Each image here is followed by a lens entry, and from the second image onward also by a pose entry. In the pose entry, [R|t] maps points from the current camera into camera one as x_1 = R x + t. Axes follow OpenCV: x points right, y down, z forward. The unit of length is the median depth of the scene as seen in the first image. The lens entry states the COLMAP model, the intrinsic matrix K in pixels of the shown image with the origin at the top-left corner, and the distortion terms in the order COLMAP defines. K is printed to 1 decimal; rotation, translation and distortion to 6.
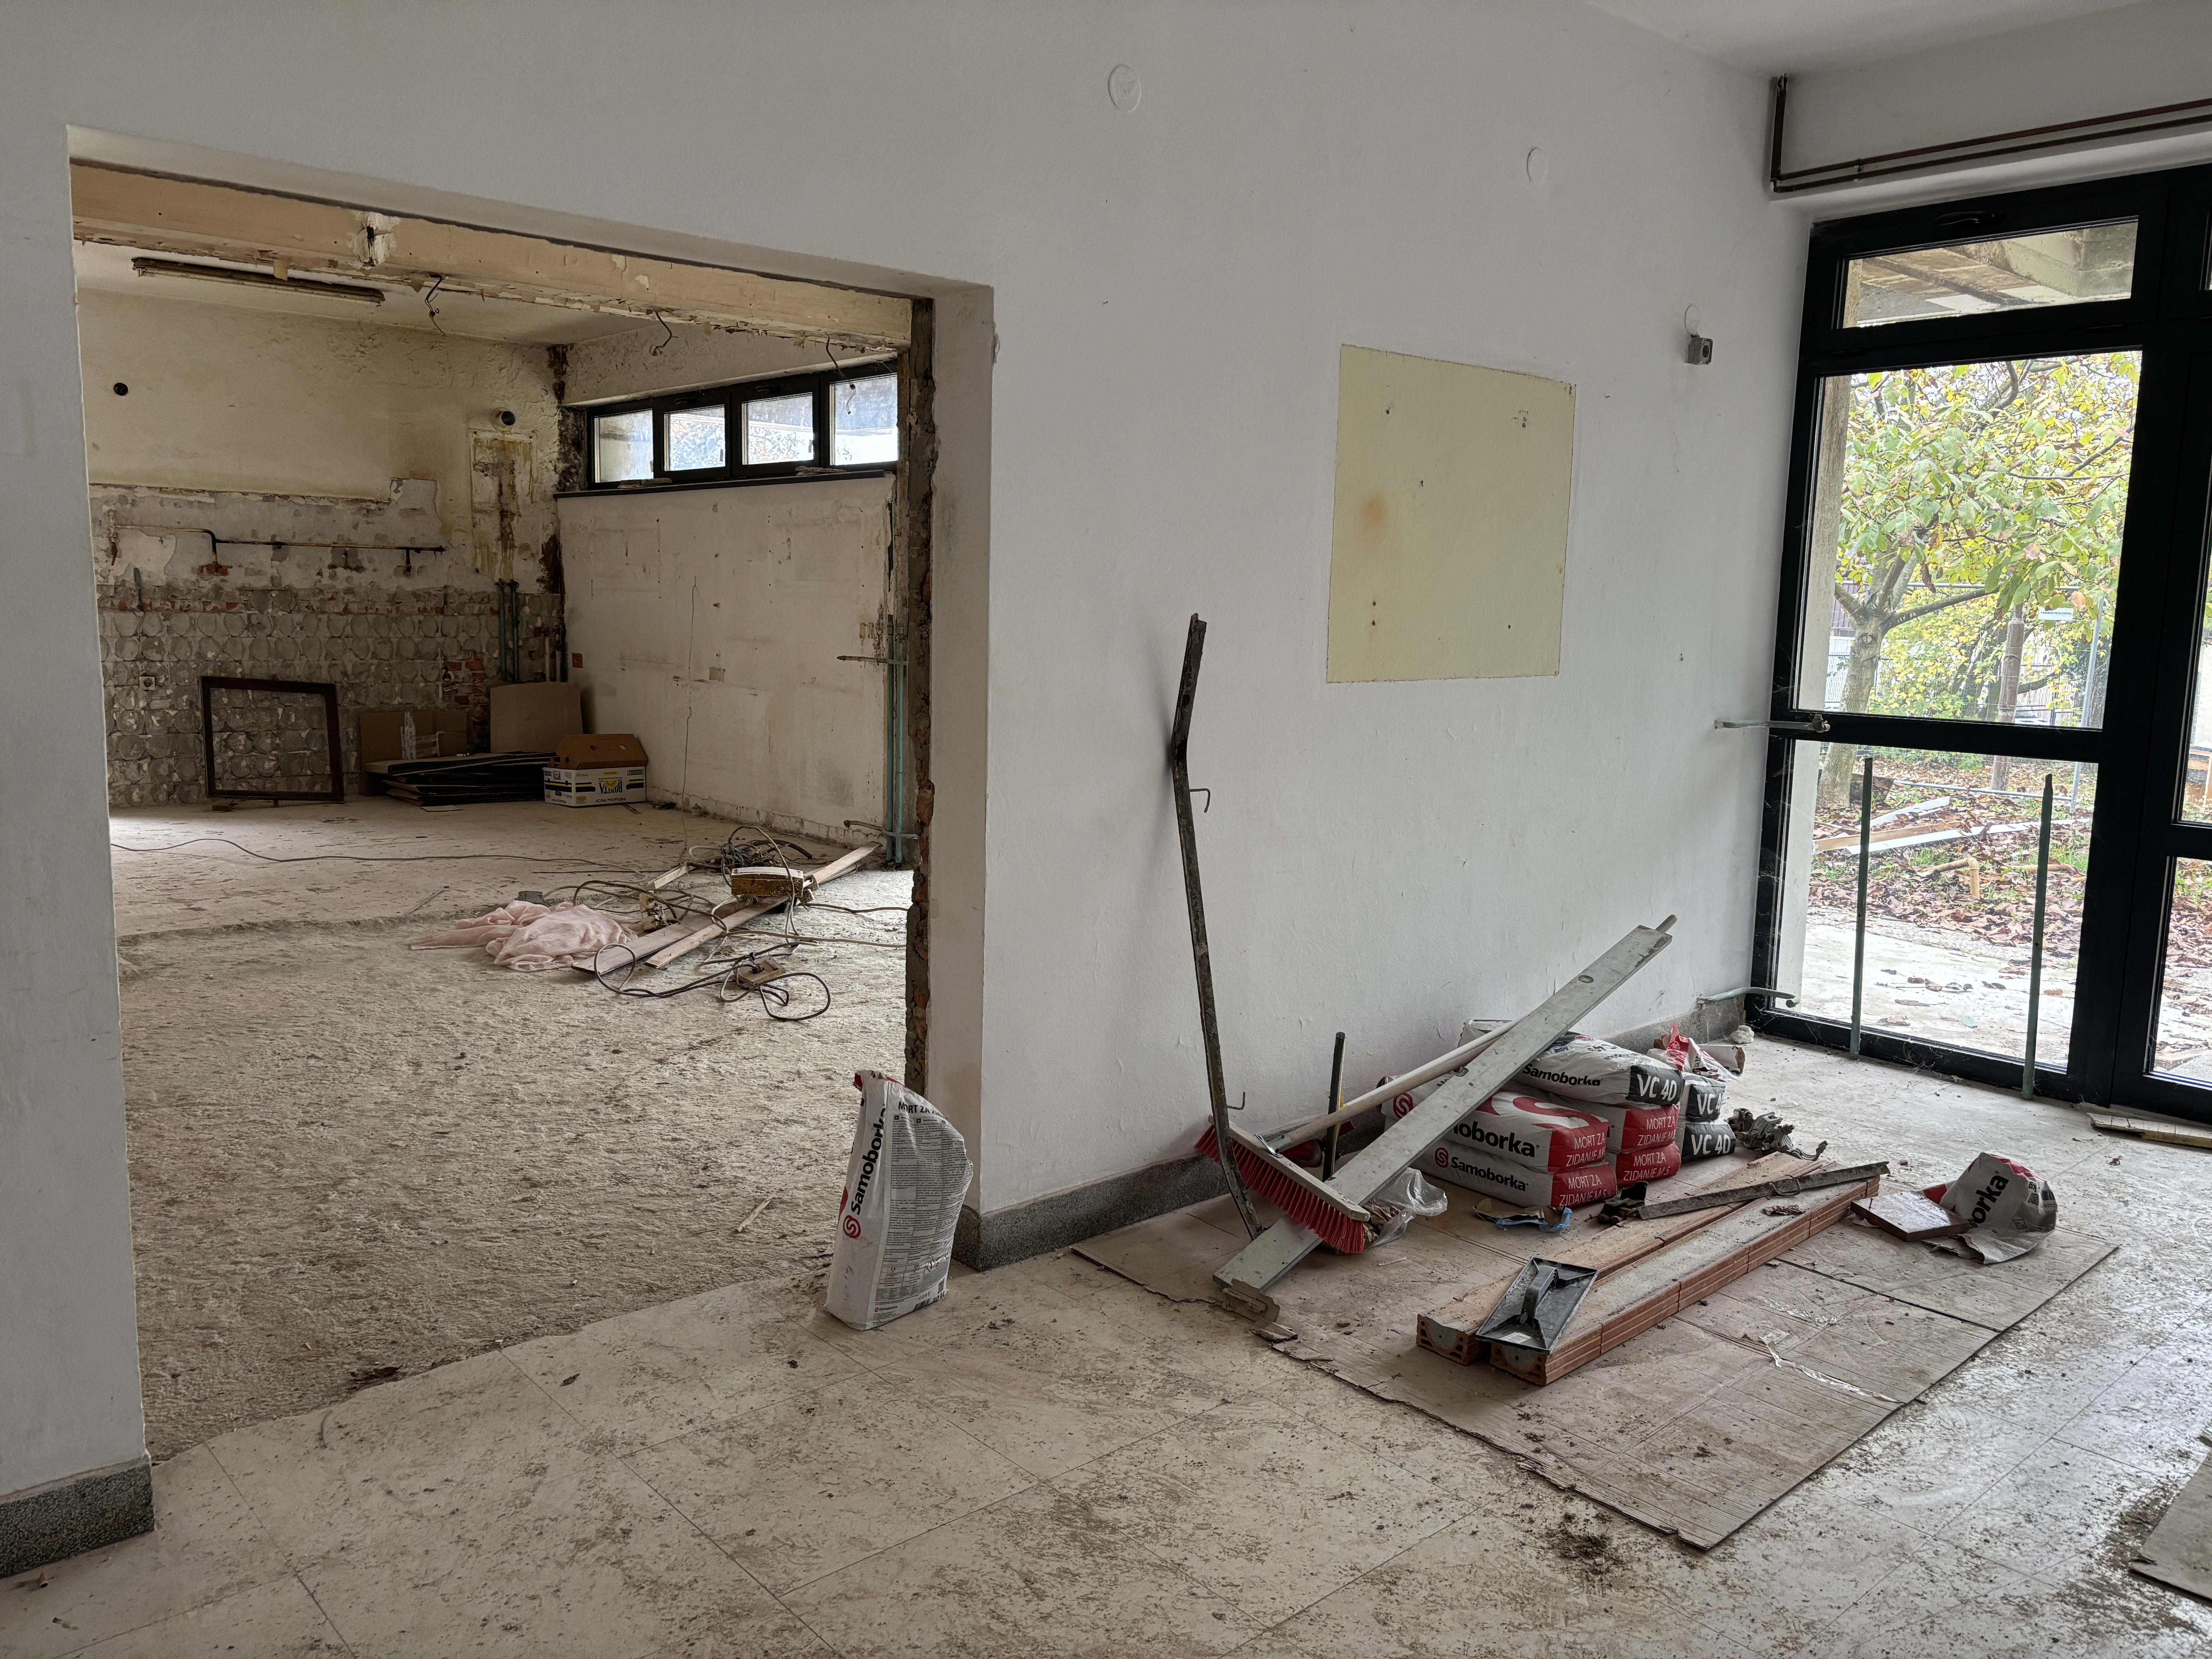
lens RADIAL K [[1649.1, 0, 1097.4], [0, 1649.1, 837.7], [0, 0, 1]] dist [0.052382, -0.051405]
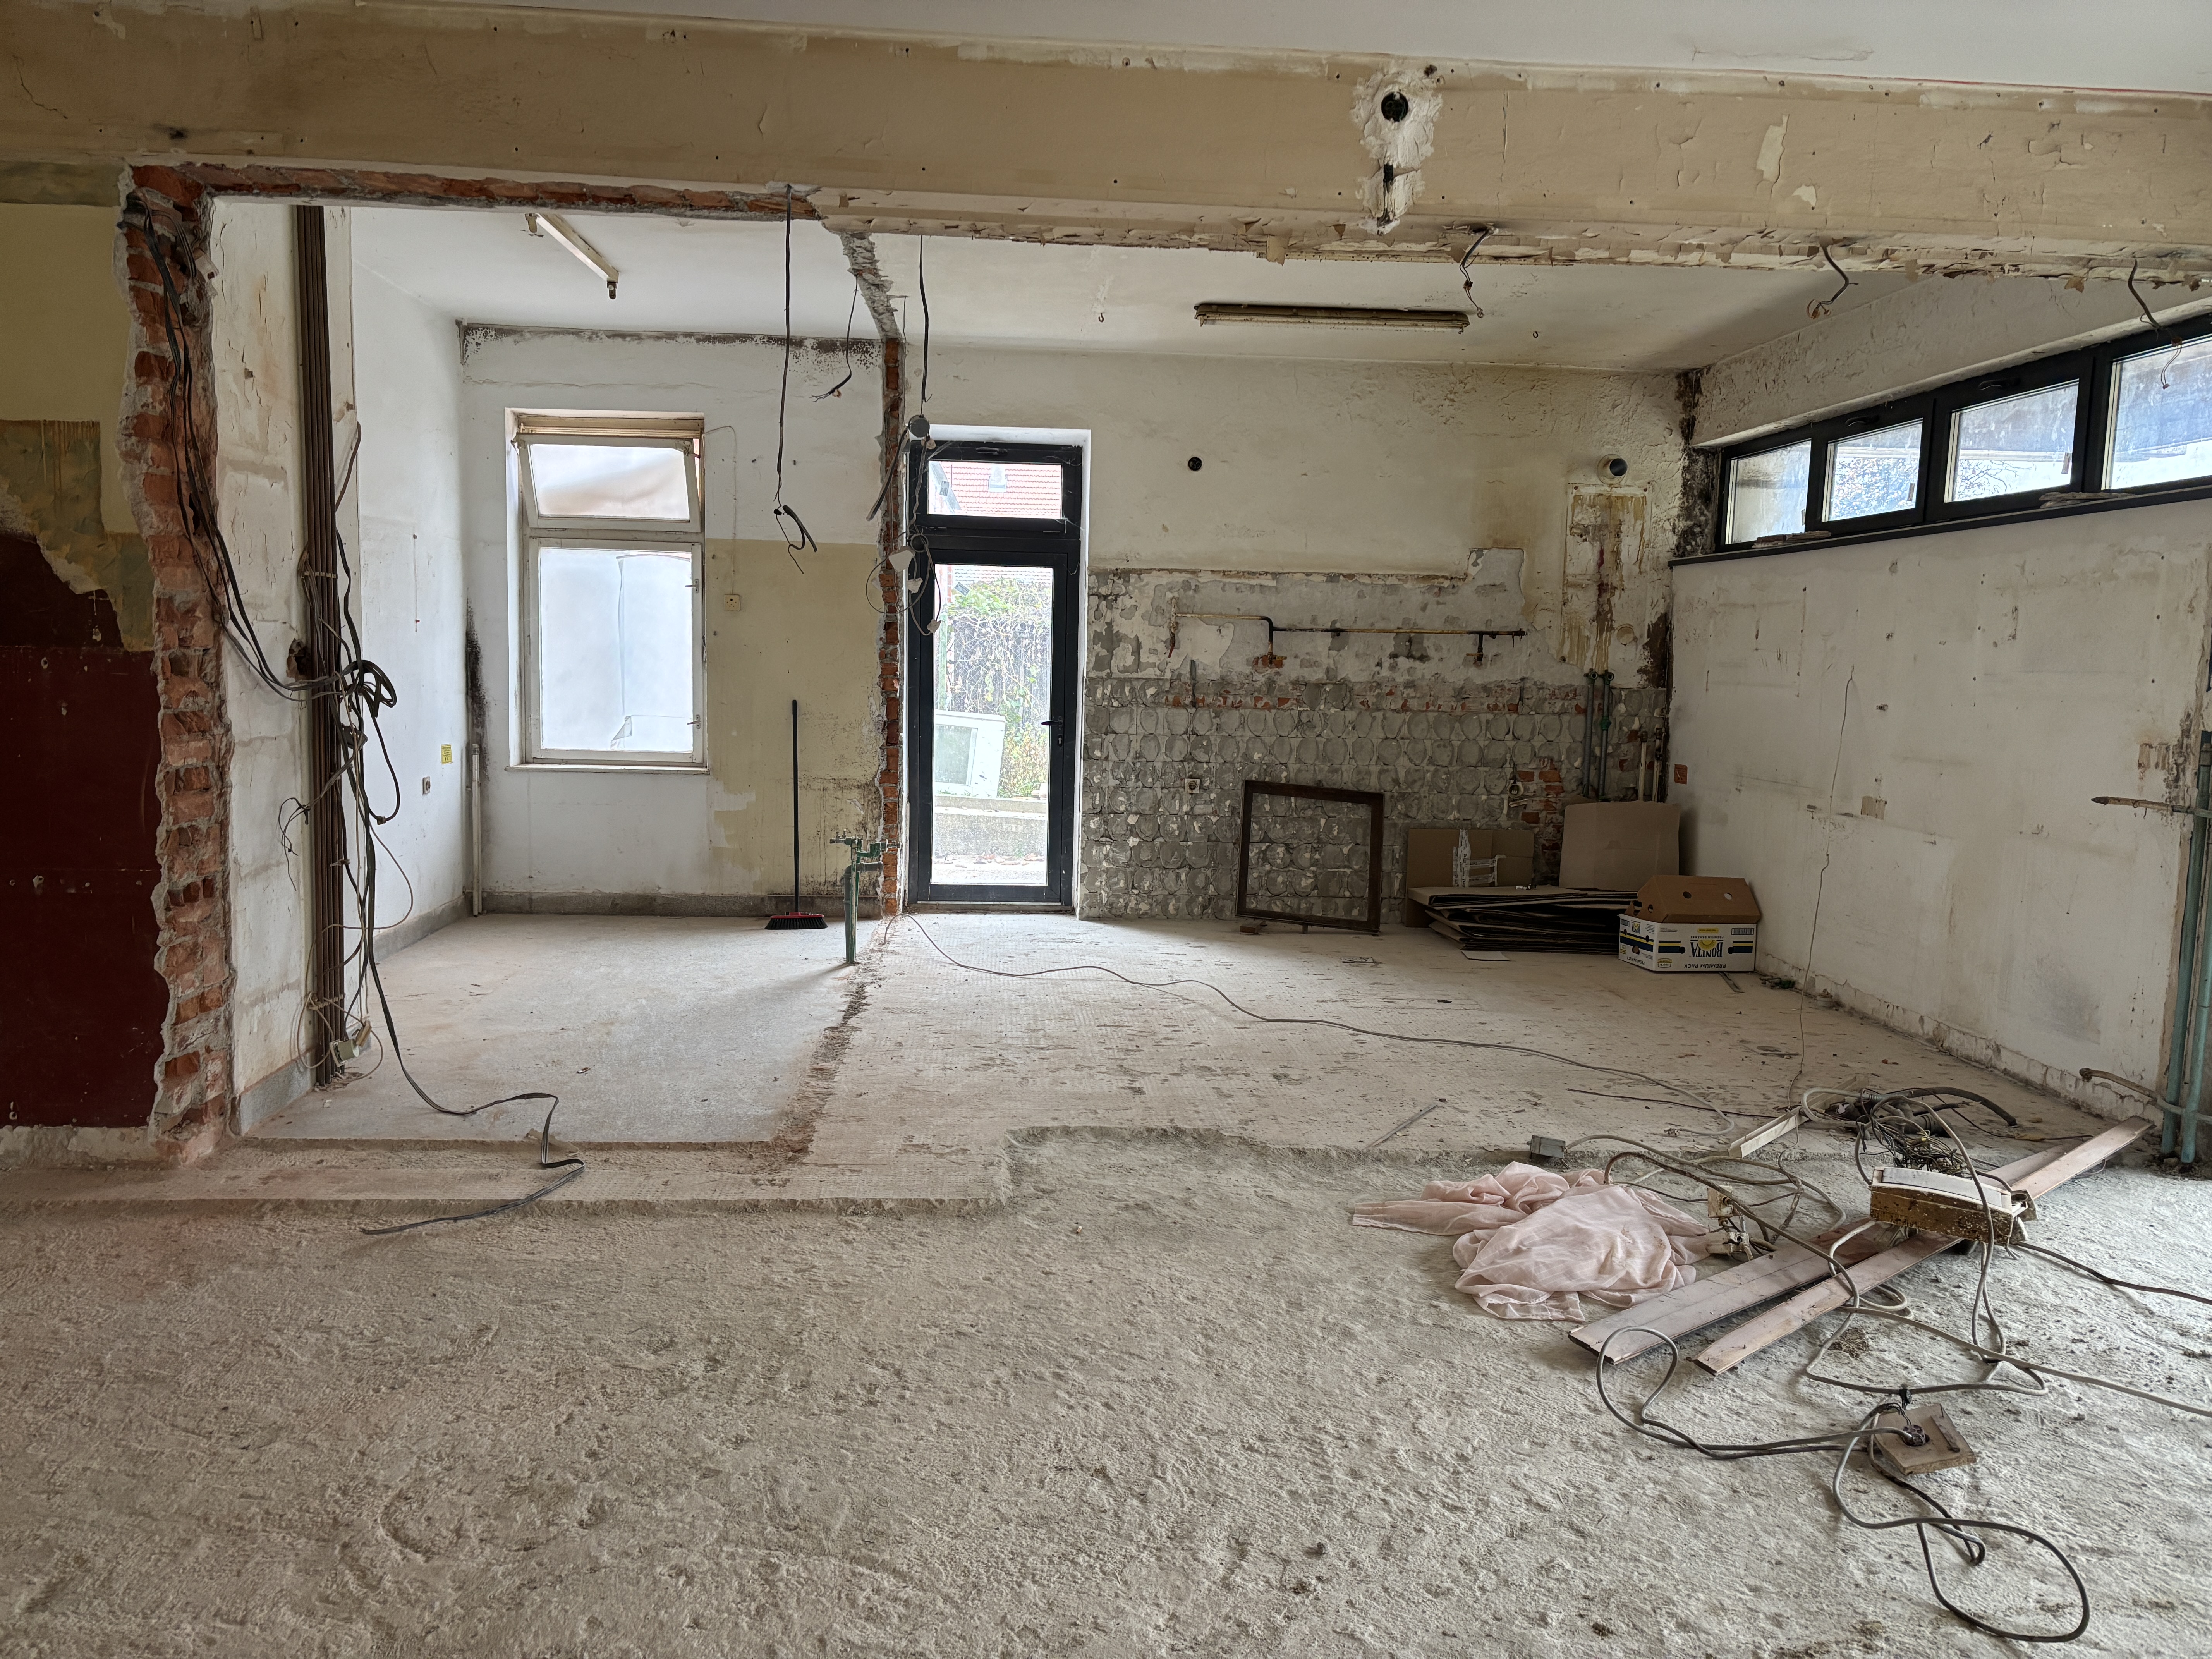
lens RADIAL K [[1569.4, 0, 1060.7], [0, 1569.4, 835.4], [0, 0, 1]] dist [-0.002682, -0.032815]
pose [[0.764627, 0.067741, -0.640903, -0.071960], [-0.096019, 0.995336, -0.009352, -0.048769], [0.637280, 0.068690, 0.767565, 0.288708]]
